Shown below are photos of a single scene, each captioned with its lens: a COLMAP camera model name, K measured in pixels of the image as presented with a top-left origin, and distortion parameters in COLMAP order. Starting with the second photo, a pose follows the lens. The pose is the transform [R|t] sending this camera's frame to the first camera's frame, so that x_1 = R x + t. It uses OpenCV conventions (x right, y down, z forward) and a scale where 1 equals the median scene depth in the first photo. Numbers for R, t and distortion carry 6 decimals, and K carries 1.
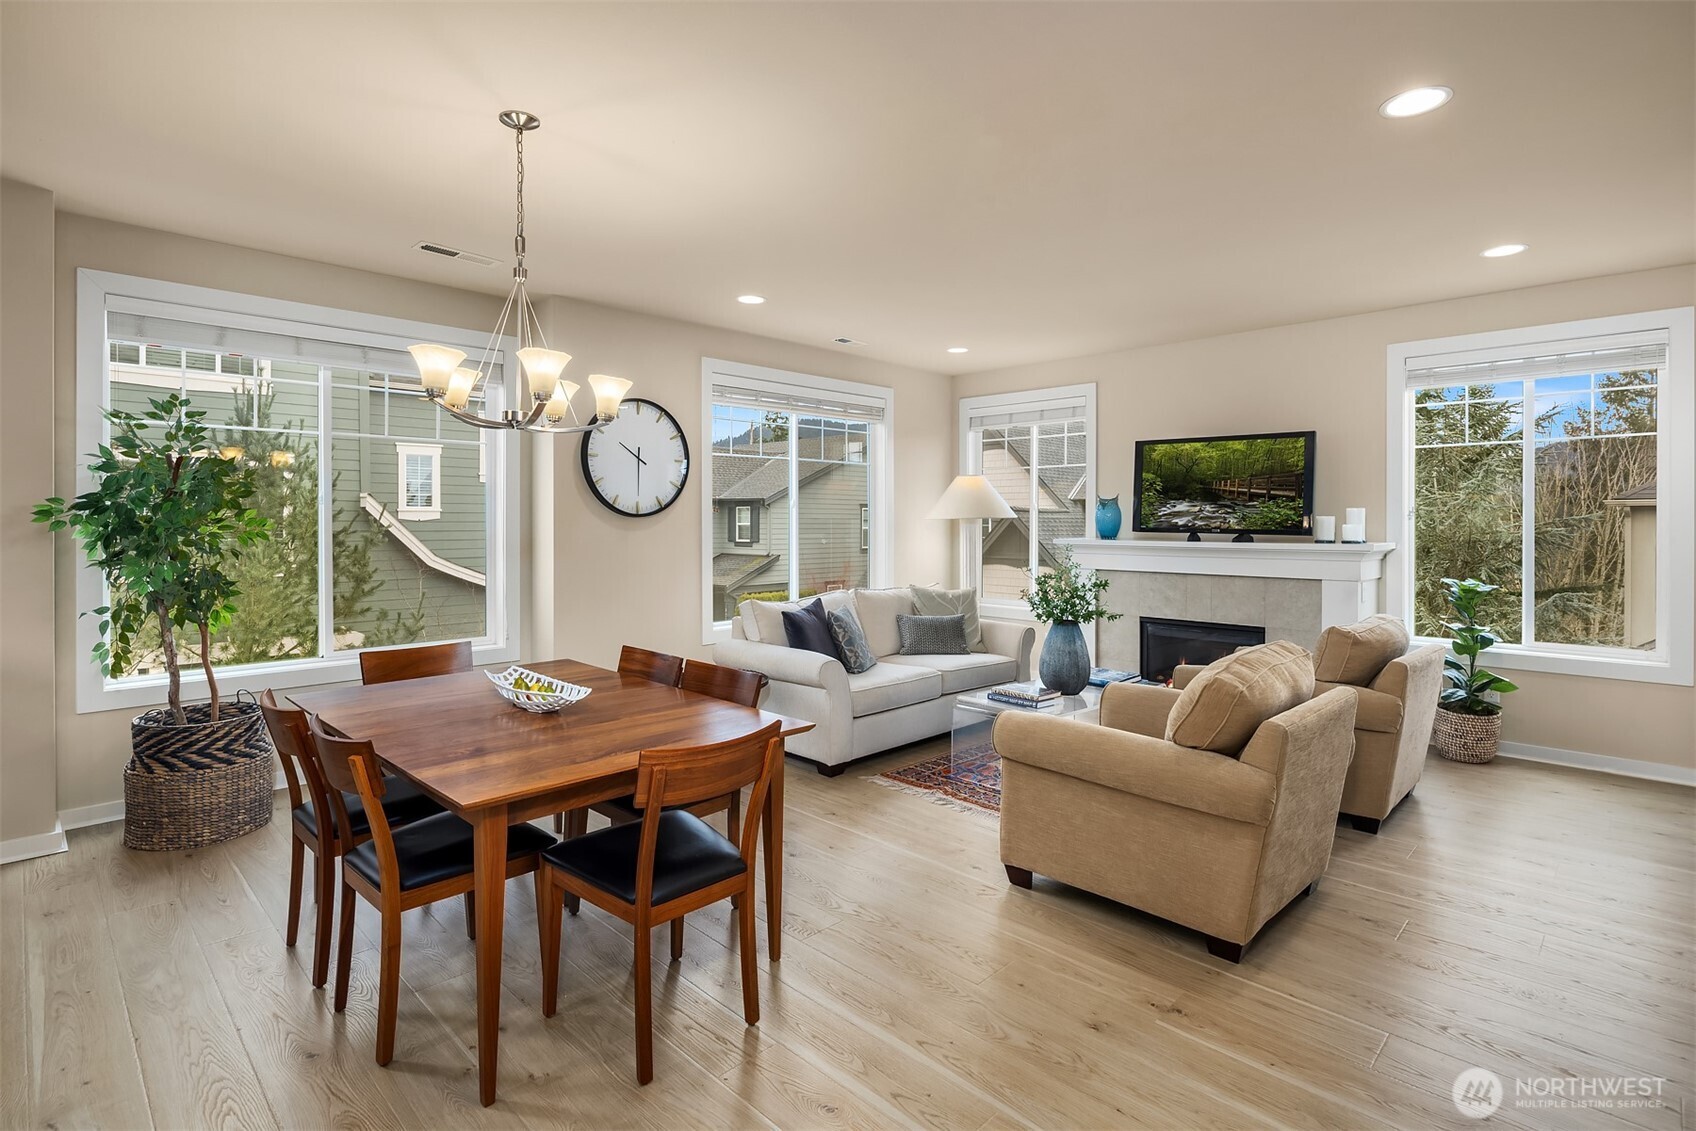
lens RADIAL K [[823.7, 0, 864.5], [0, 823.7, 521.9], [0, 0, 1]] dist [0.004679, -0.003207]
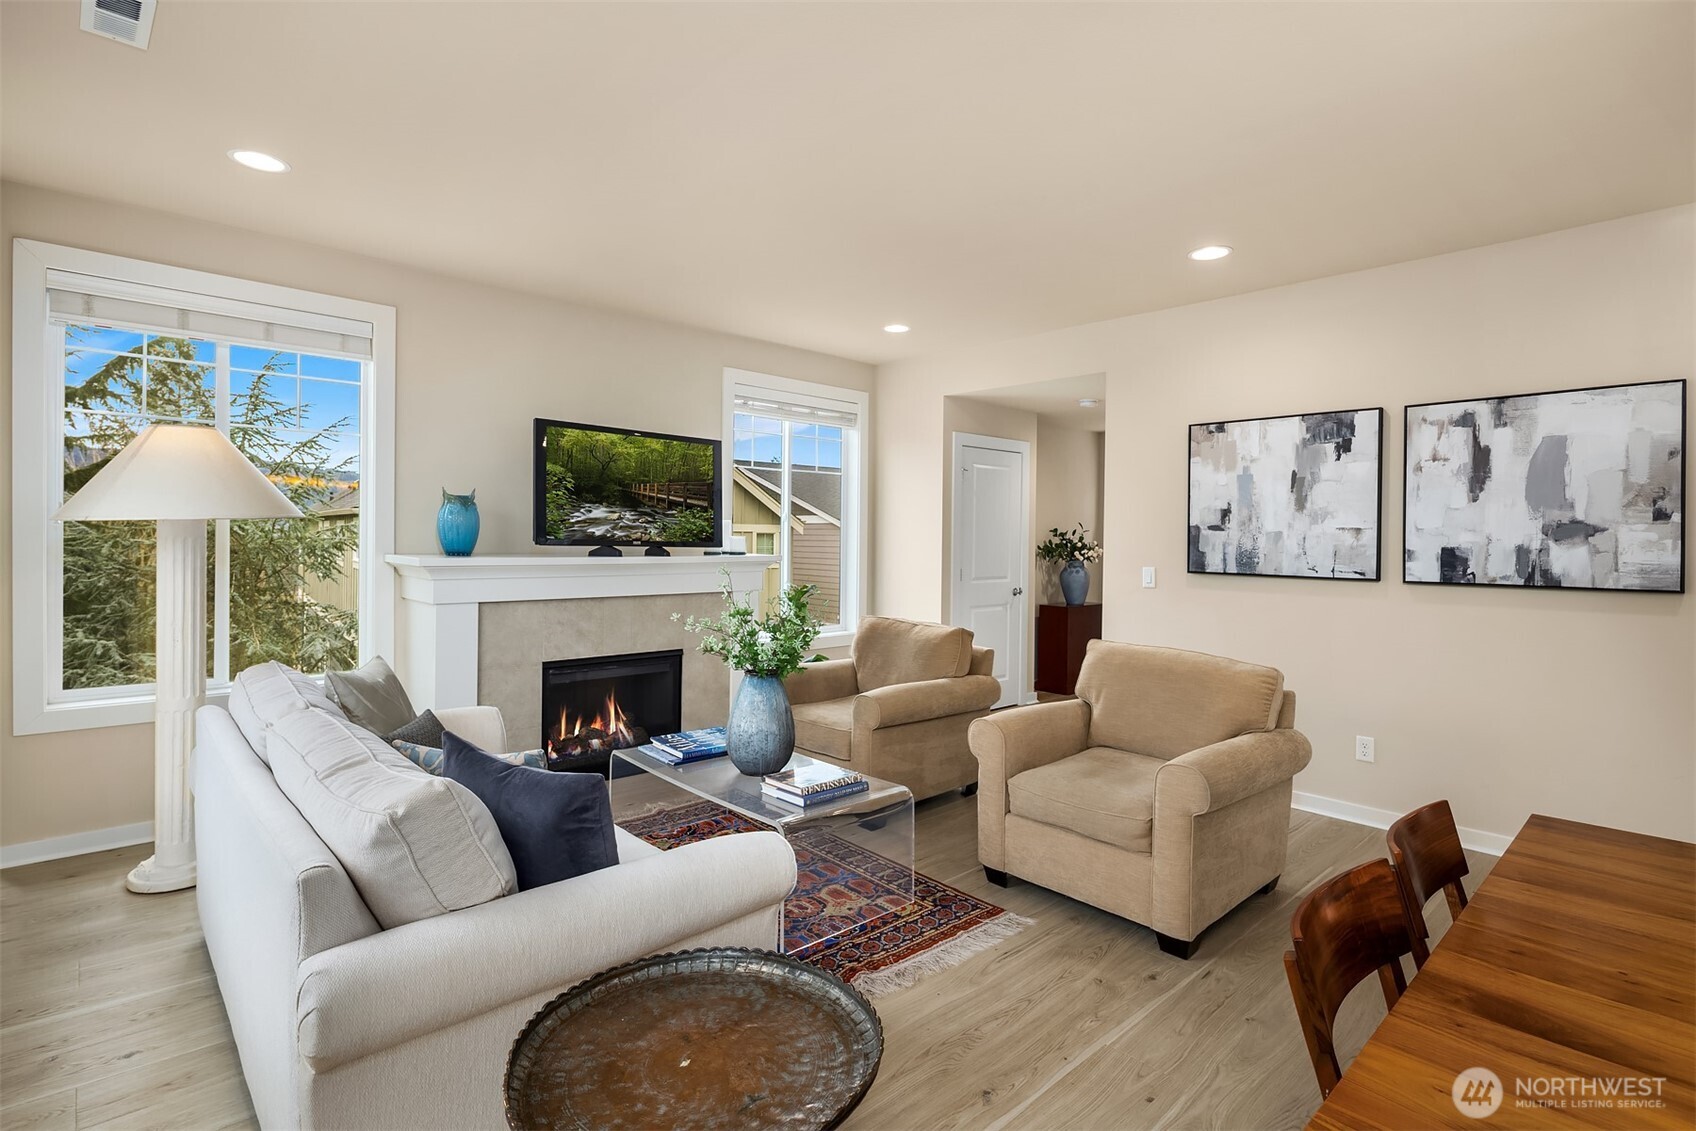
lens RADIAL K [[823.7, 0, 839.4], [0, 823.7, 536.1], [0, 0, 1]] dist [0.004679, -0.003207]
pose [[0.054474, -0.000110, 0.998515, -0.461043], [-0.014032, 0.999901, 0.000876, 0.000146], [-0.998417, -0.014059, 0.054467, 0.868600]]
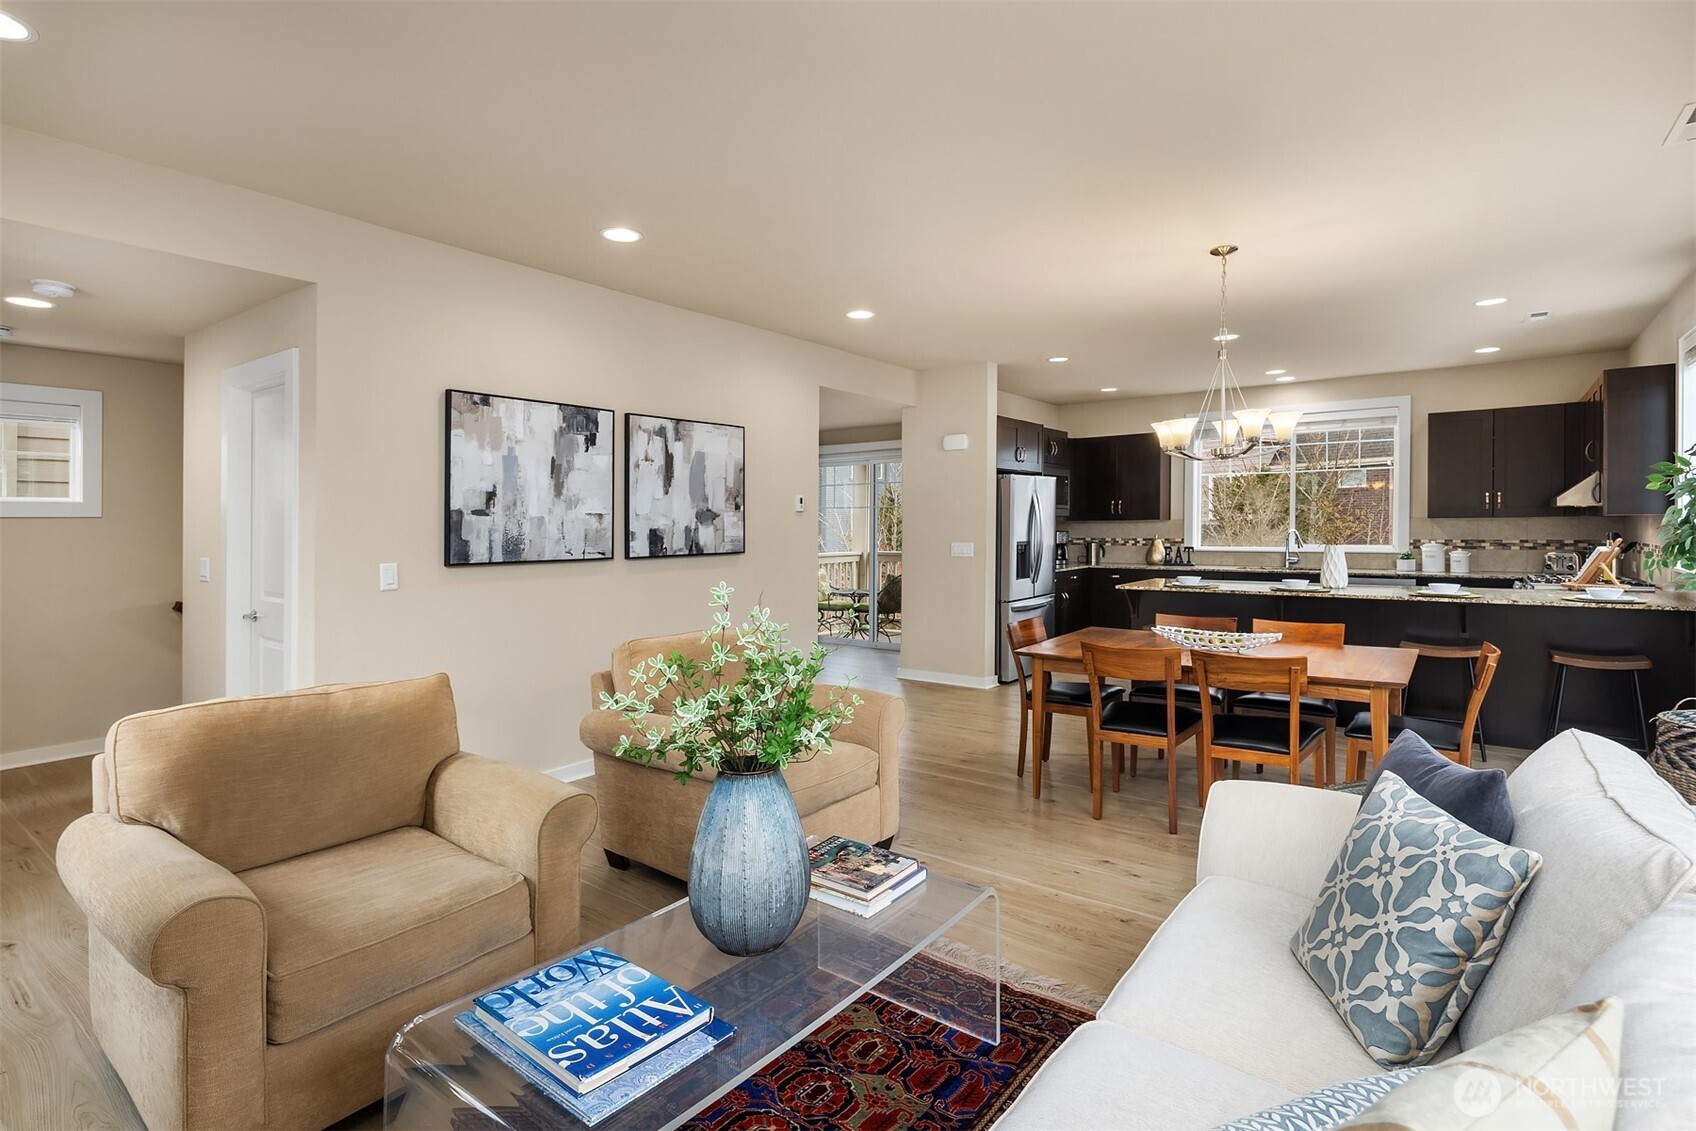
lens RADIAL K [[823.7, 0, 862.7], [0, 823.7, 539.7], [0, 0, 1]] dist [0.004679, -0.003207]
pose [[-0.990793, 0.008604, -0.135109, 0.239849], [0.006428, 0.999843, 0.016536, 0.001768], [0.135230, 0.015515, -0.990693, 1.375832]]
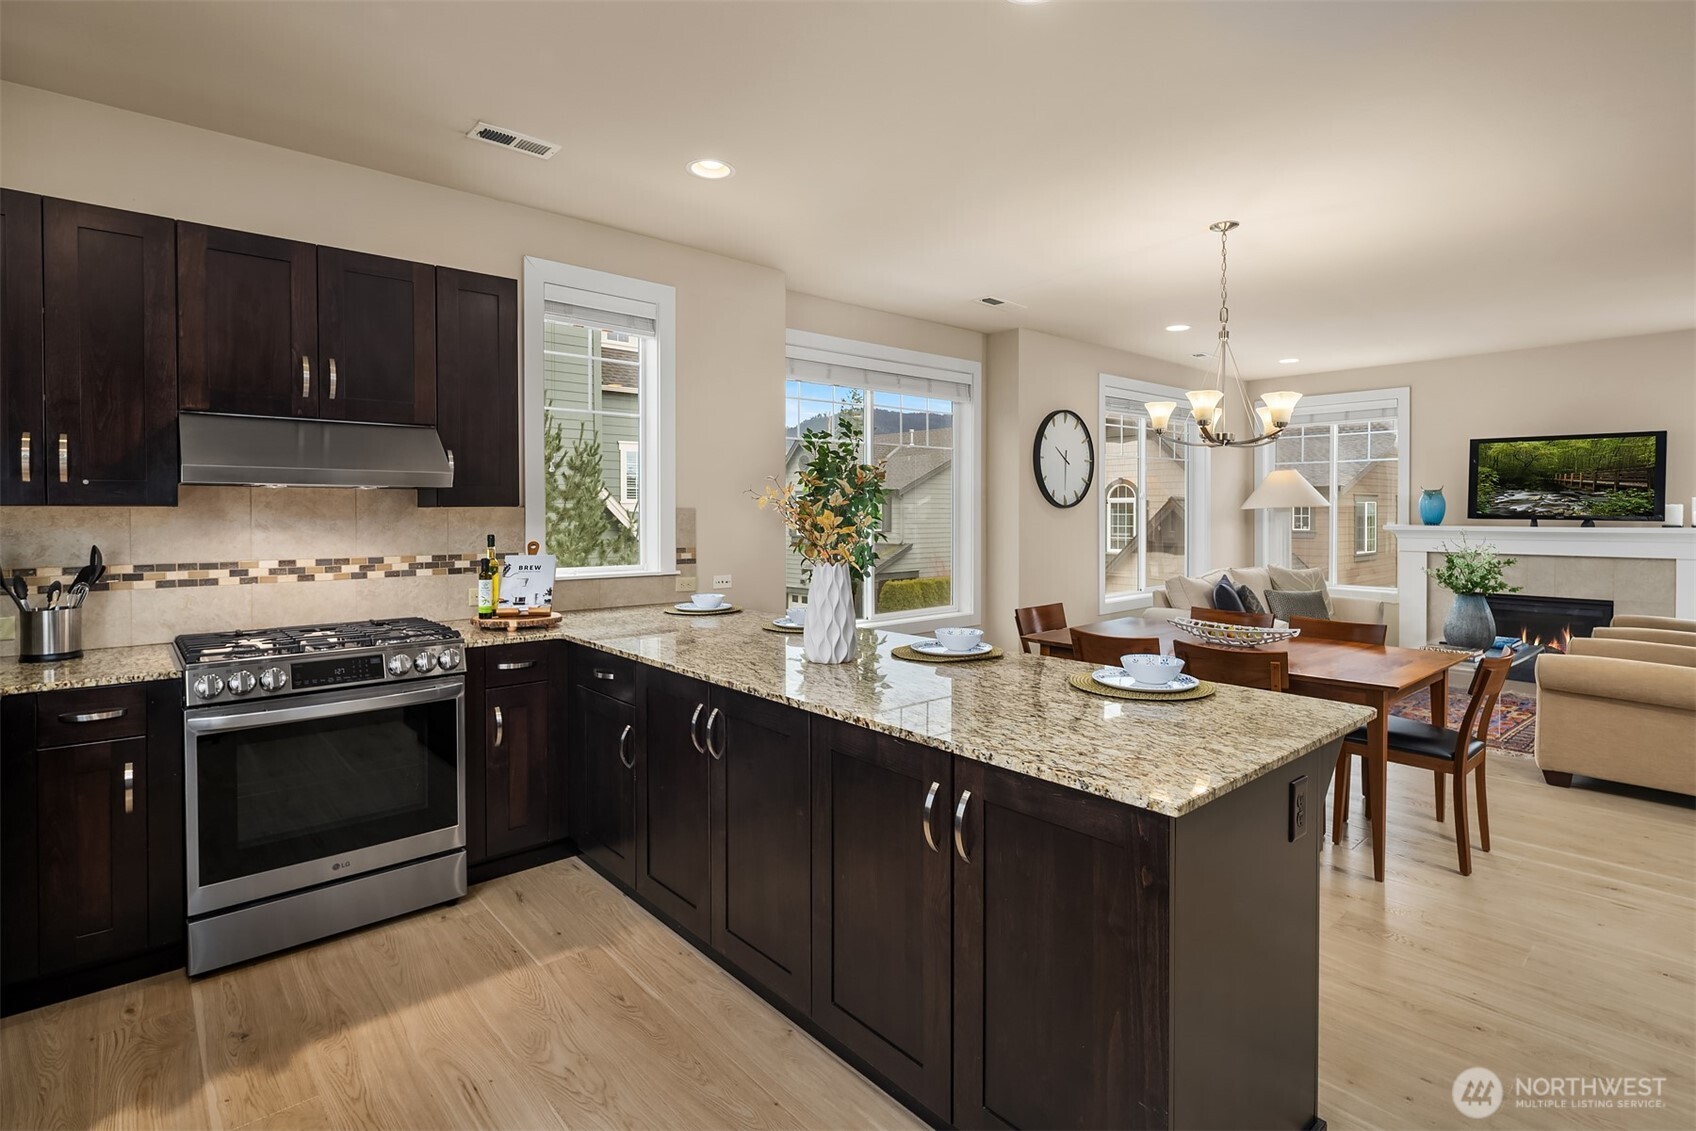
lens RADIAL K [[823.7, 0, 864.2], [0, 823.7, 518.6], [0, 0, 1]] dist [0.004679, -0.003207]
pose [[0.997565, -0.003791, -0.069638, -0.539183], [0.004386, 0.999955, 0.008387, -0.001496], [0.069603, -0.008672, 0.997537, -0.256290]]
